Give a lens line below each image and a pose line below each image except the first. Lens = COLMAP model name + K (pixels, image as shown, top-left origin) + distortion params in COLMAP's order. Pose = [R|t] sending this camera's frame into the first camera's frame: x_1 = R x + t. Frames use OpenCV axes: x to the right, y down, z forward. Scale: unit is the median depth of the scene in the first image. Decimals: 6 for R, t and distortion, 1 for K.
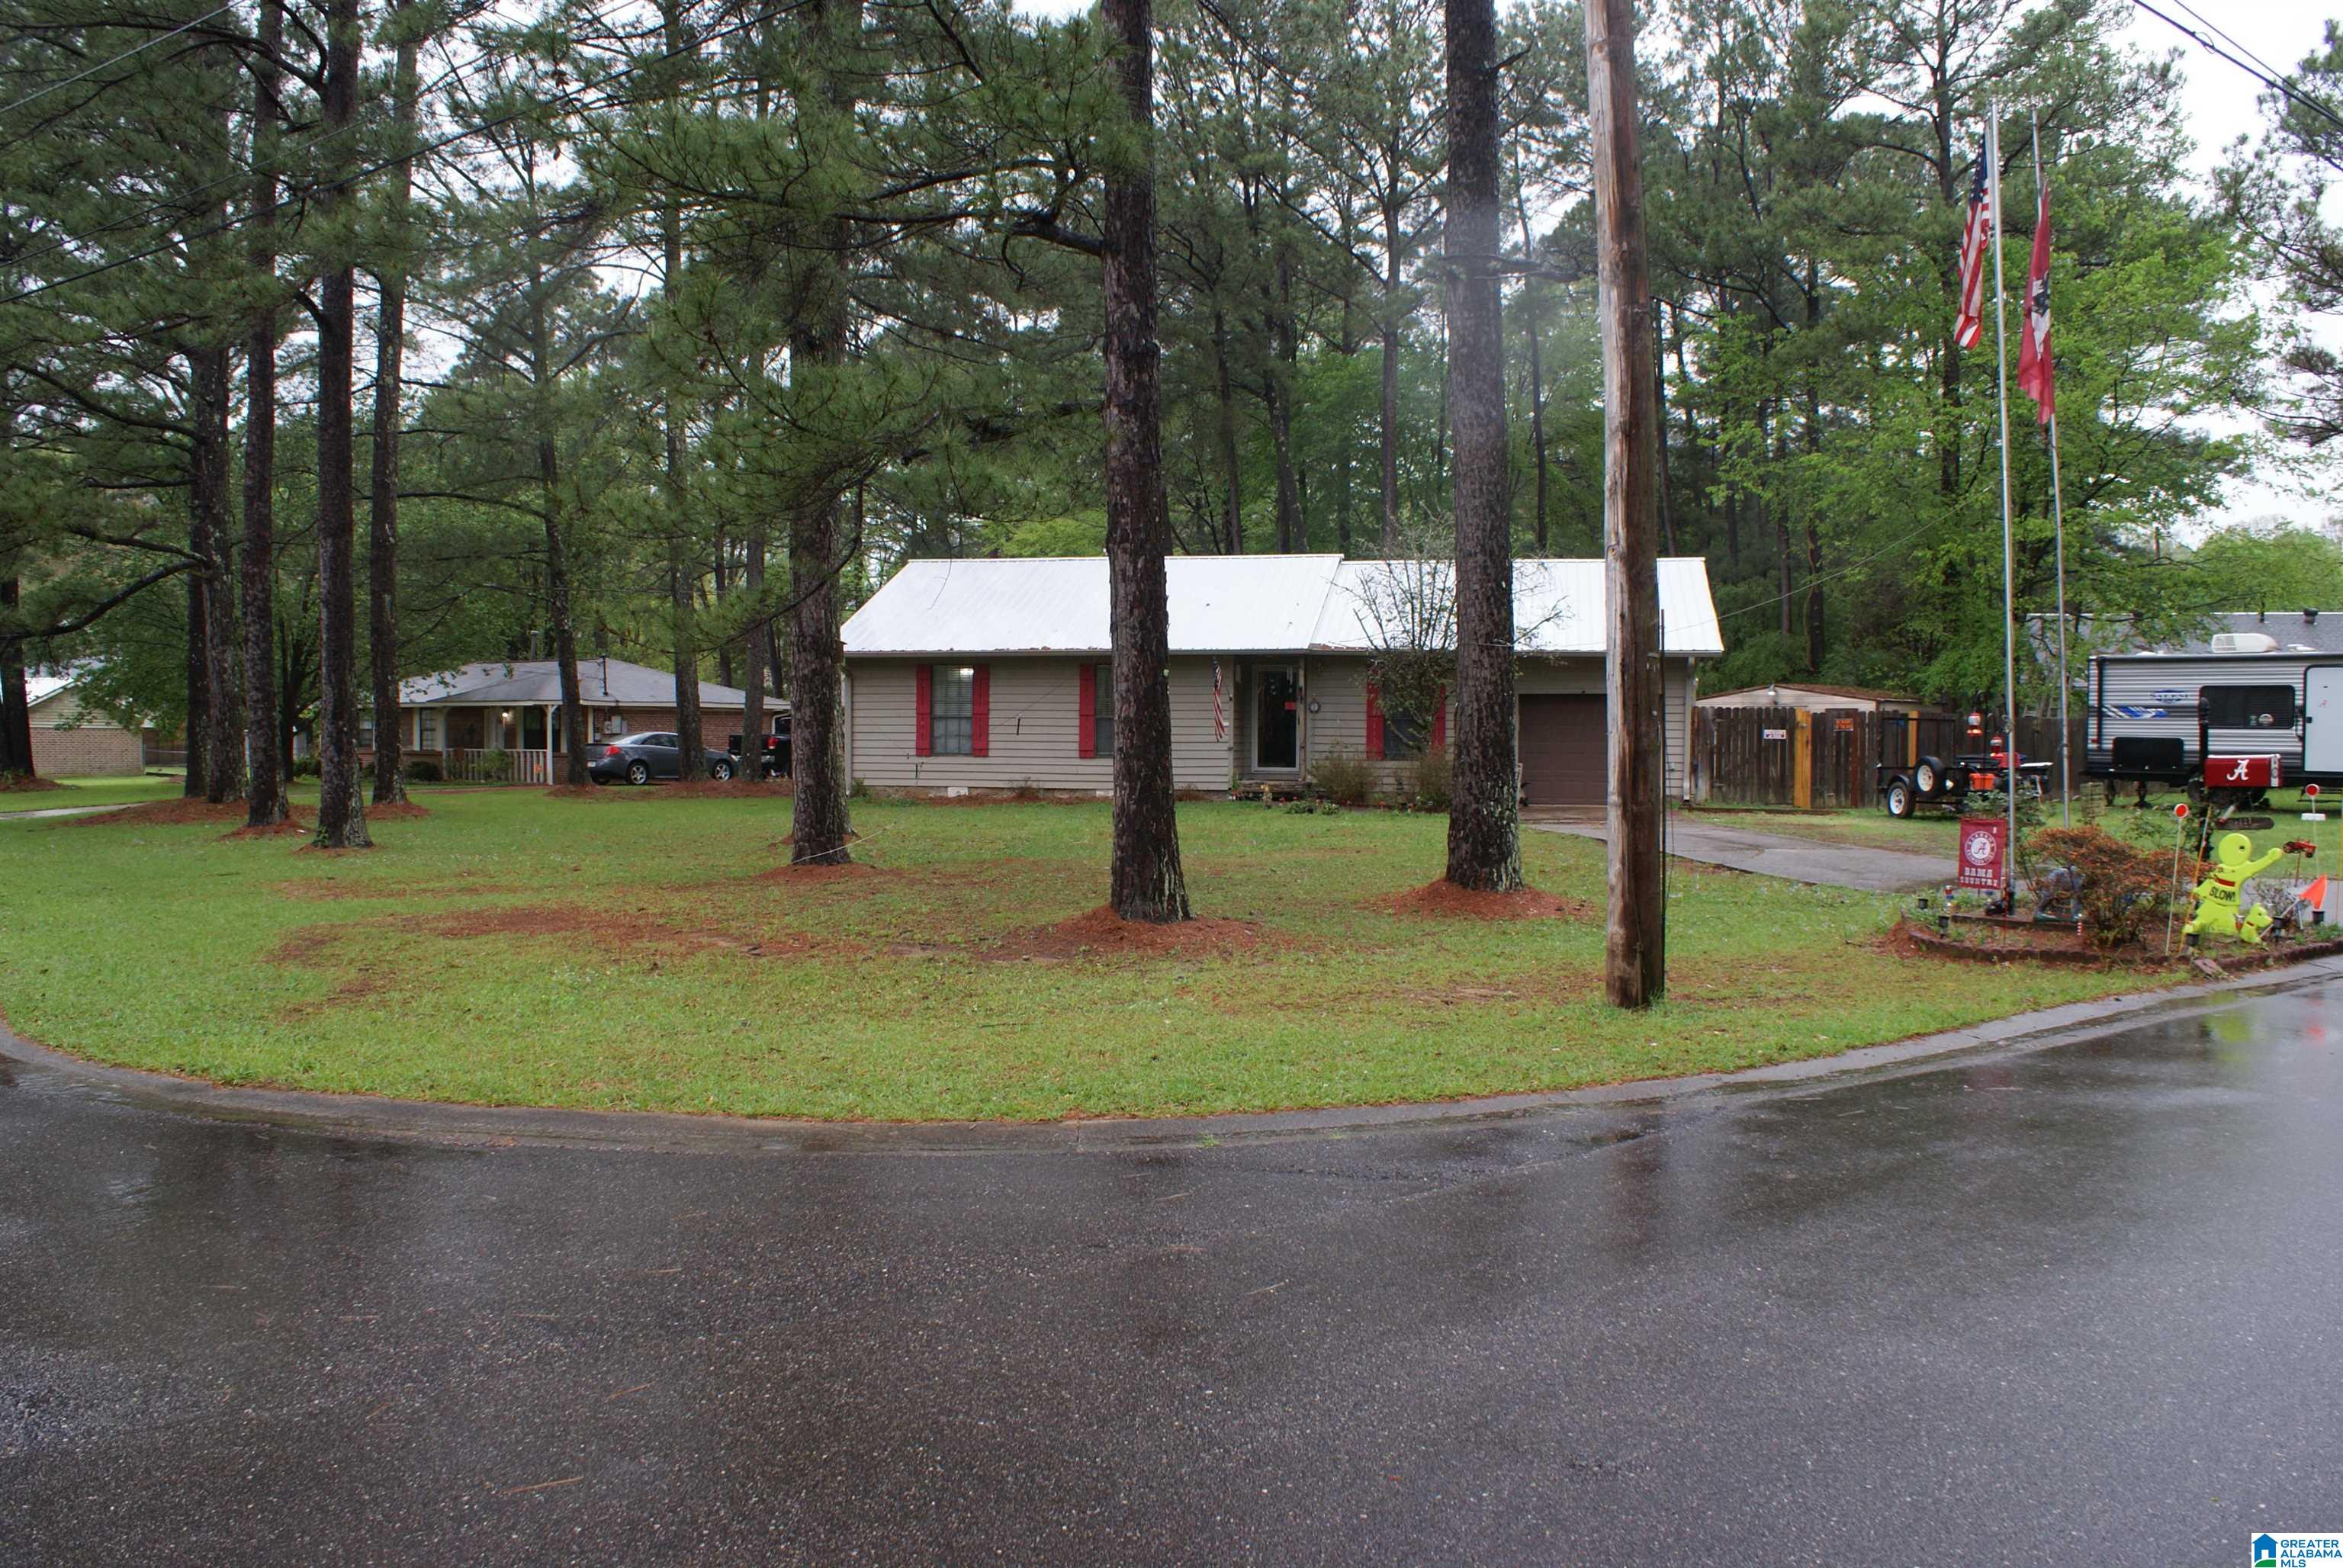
lens RADIAL K [[1937.6, 0, 1162.2], [0, 1937.6, 777.2], [0, 0, 1]] dist [0.000742, 0.000867]
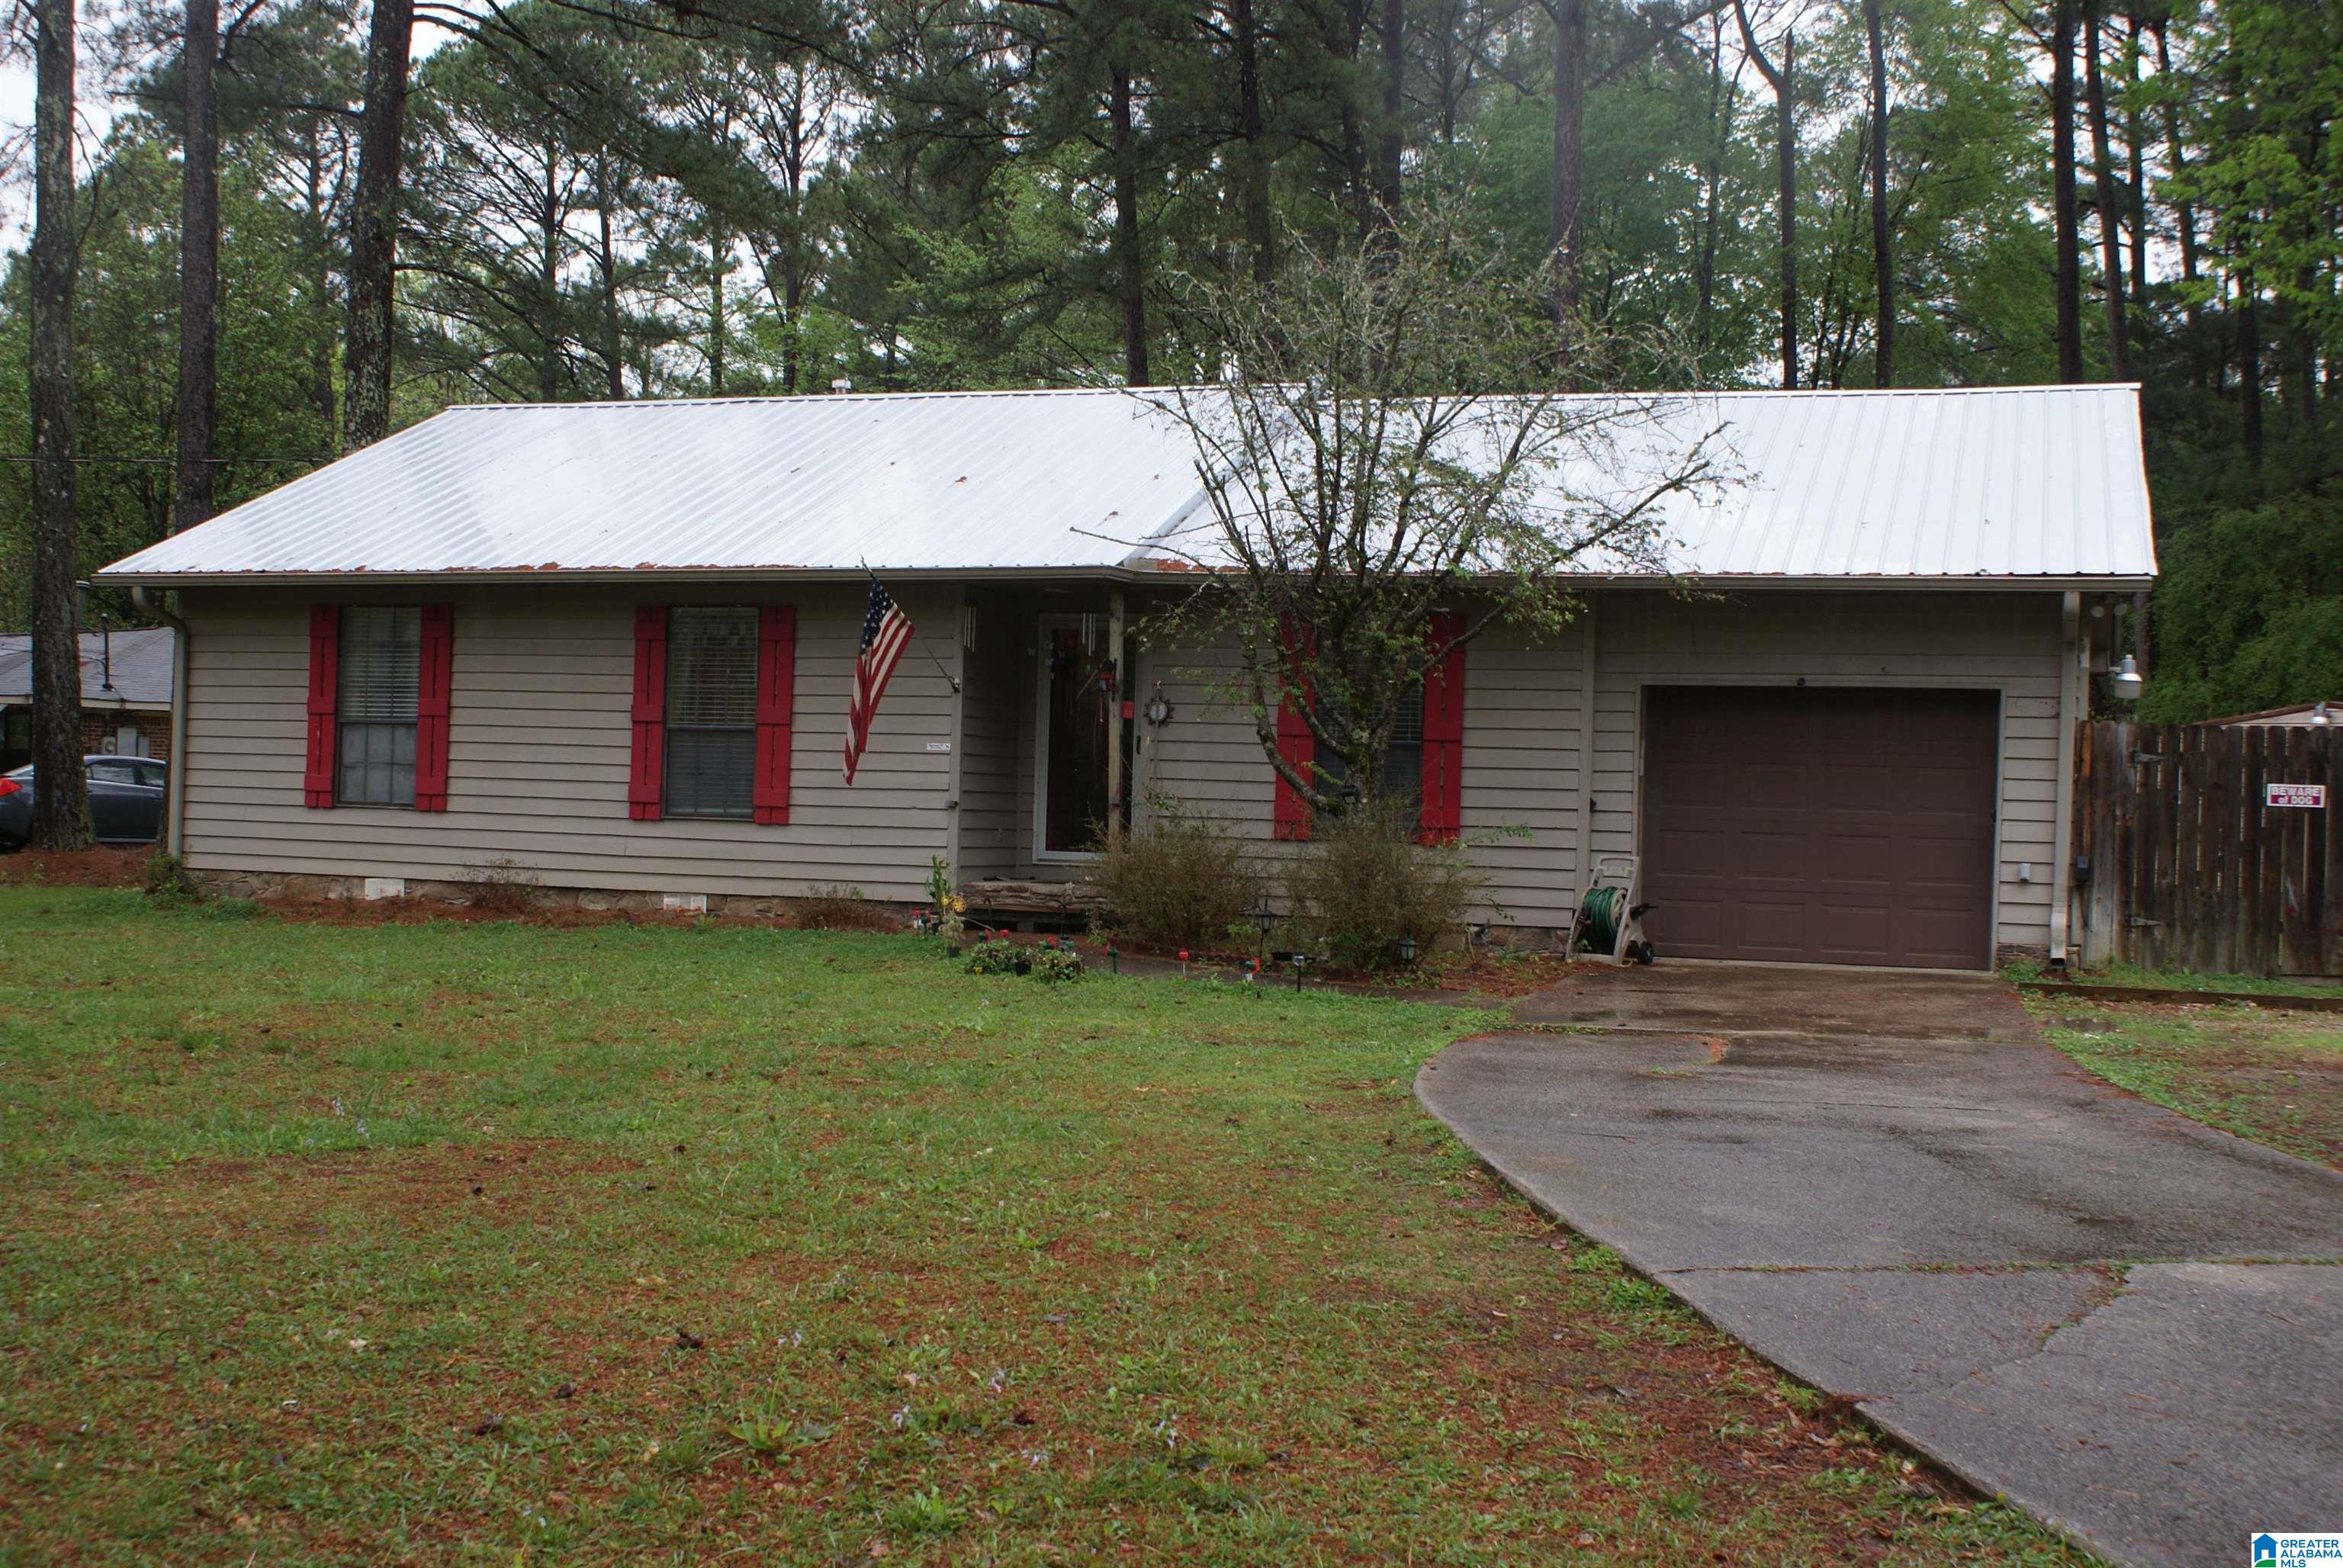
lens RADIAL K [[2580.3, 0, 1175.1], [0, 2580.3, 783.6], [0, 0, 1]] dist [-0.000735, 0.000000]
pose [[0.991585, 0.019124, -0.128039, 0.153194], [-0.022309, 0.999475, -0.023491, -0.007139], [0.127522, 0.026149, 0.991491, 0.440199]]
